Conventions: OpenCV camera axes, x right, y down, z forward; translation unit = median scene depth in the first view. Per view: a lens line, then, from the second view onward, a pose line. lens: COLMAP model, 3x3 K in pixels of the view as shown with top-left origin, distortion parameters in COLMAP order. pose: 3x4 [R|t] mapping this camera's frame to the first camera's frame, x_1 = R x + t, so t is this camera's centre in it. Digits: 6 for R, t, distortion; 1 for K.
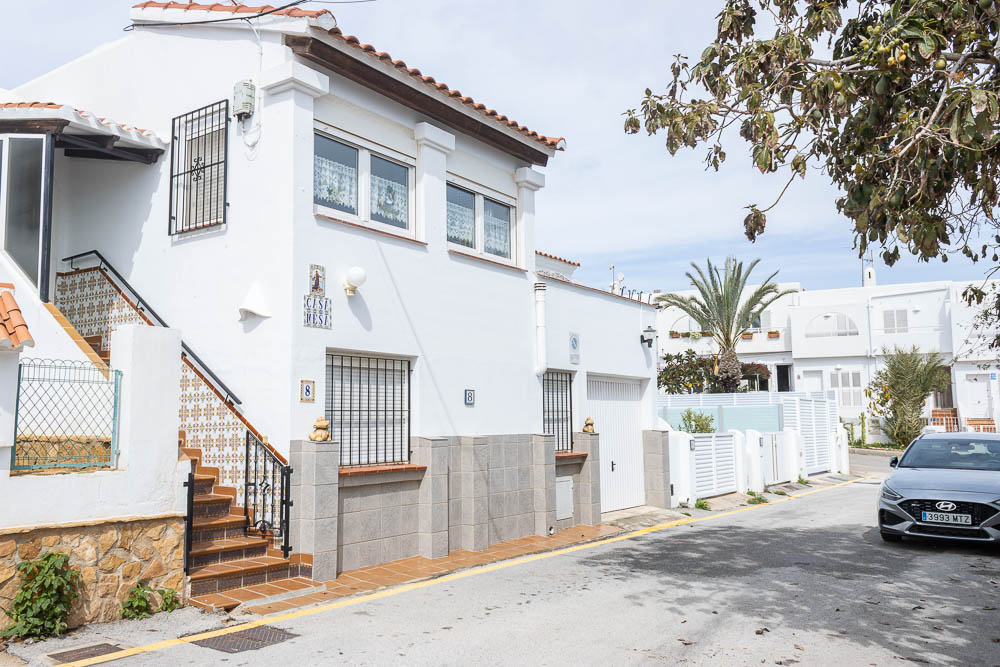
lens RADIAL K [[818.5, 0, 498.5], [0, 818.5, 330.6], [0, 0, 1]] dist [0.024067, -0.008444]
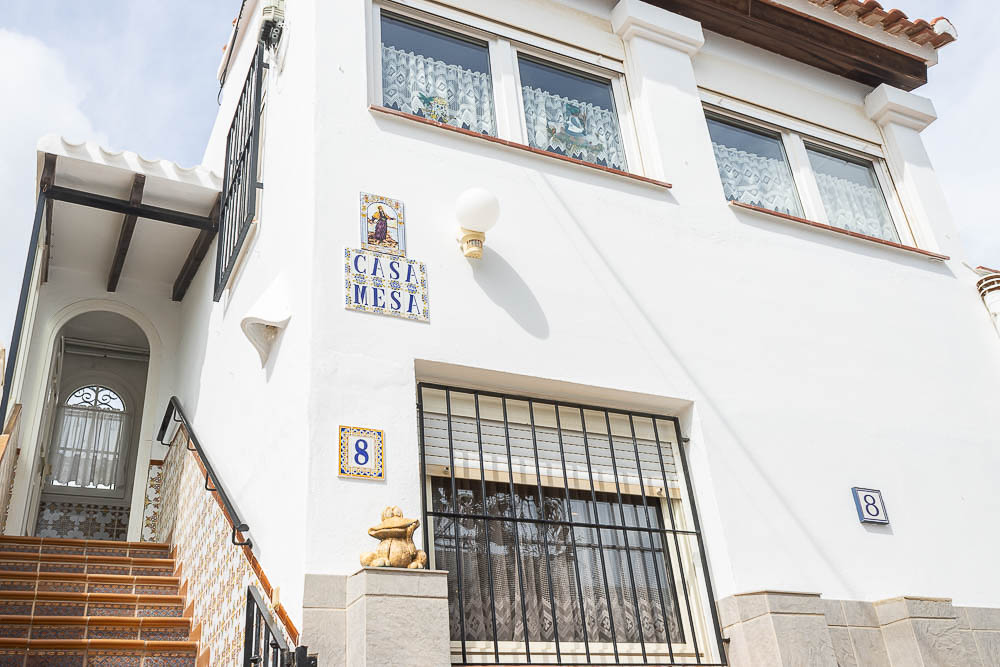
lens RADIAL K [[921.1, 0, 501.2], [0, 921.1, 333.0], [0, 0, 1]] dist [0.010521, 0.000000]
pose [[0.865681, -0.299491, -0.401125, 0.015857], [0.124578, 0.904973, -0.406822, 0.180024], [0.484847, 0.302207, 0.820728, 0.562658]]
